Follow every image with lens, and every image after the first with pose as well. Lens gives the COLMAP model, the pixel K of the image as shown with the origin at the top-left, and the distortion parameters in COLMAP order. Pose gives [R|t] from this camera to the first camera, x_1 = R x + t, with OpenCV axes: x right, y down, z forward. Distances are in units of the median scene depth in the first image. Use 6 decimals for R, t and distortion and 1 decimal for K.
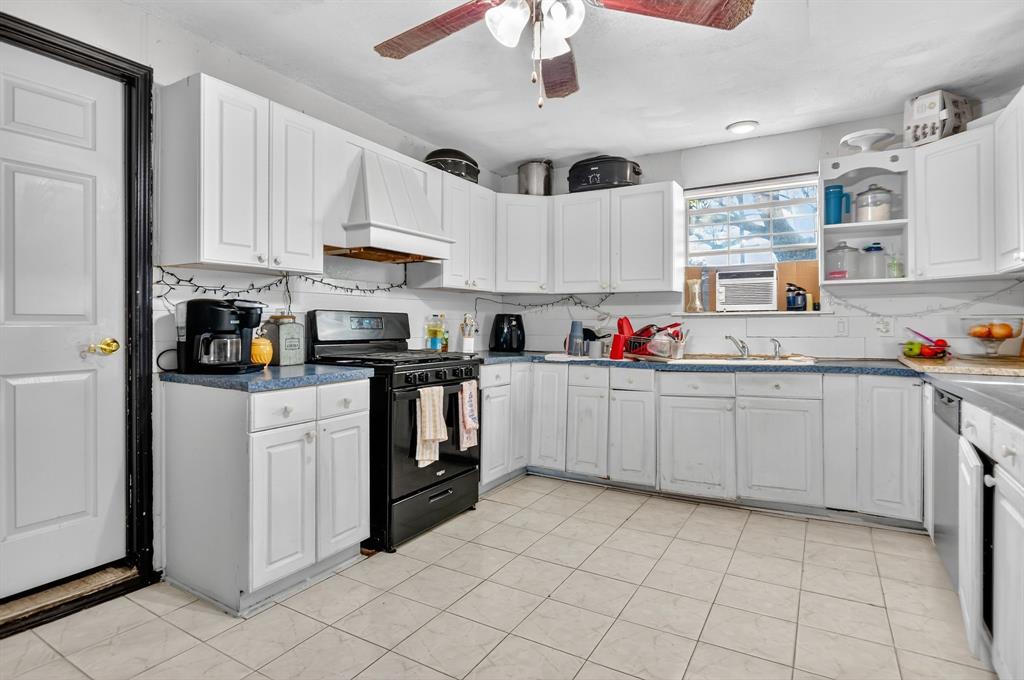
lens RADIAL K [[542.5, 0, 508.8], [0, 542.5, 321.4], [0, 0, 1]] dist [-0.003719, -0.001058]
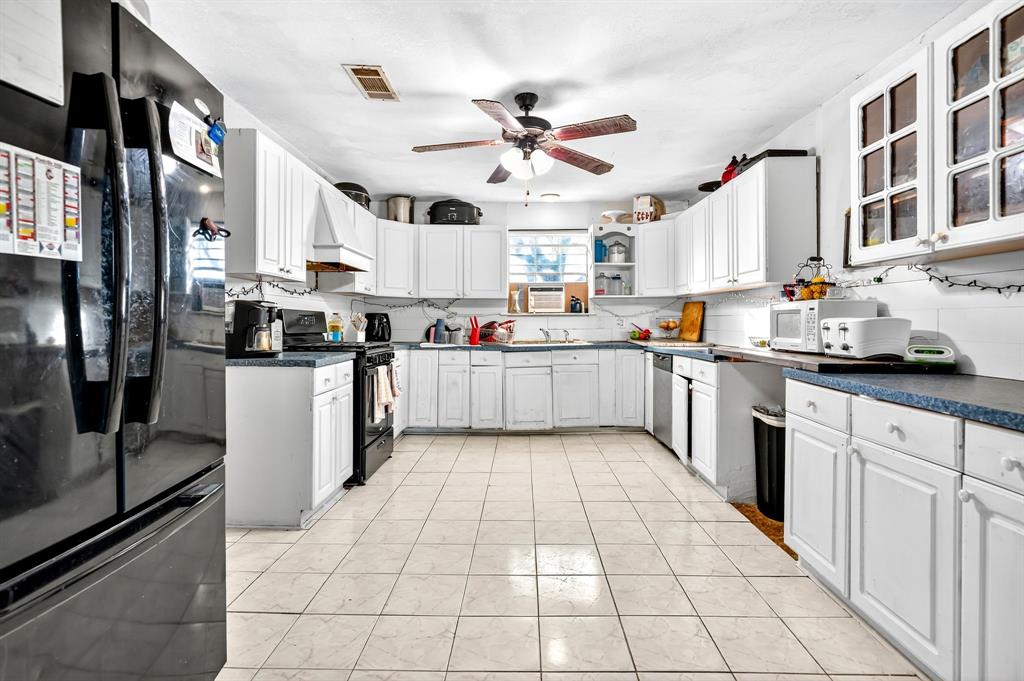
lens RADIAL K [[542.5, 0, 508.8], [0, 542.5, 321.9], [0, 0, 1]] dist [-0.003719, -0.001058]
pose [[0.860181, 0.000256, 0.509989, -0.496870], [-0.002443, 0.999990, 0.003619, 0.002332], [-0.509983, -0.004359, 0.860174, -0.314638]]
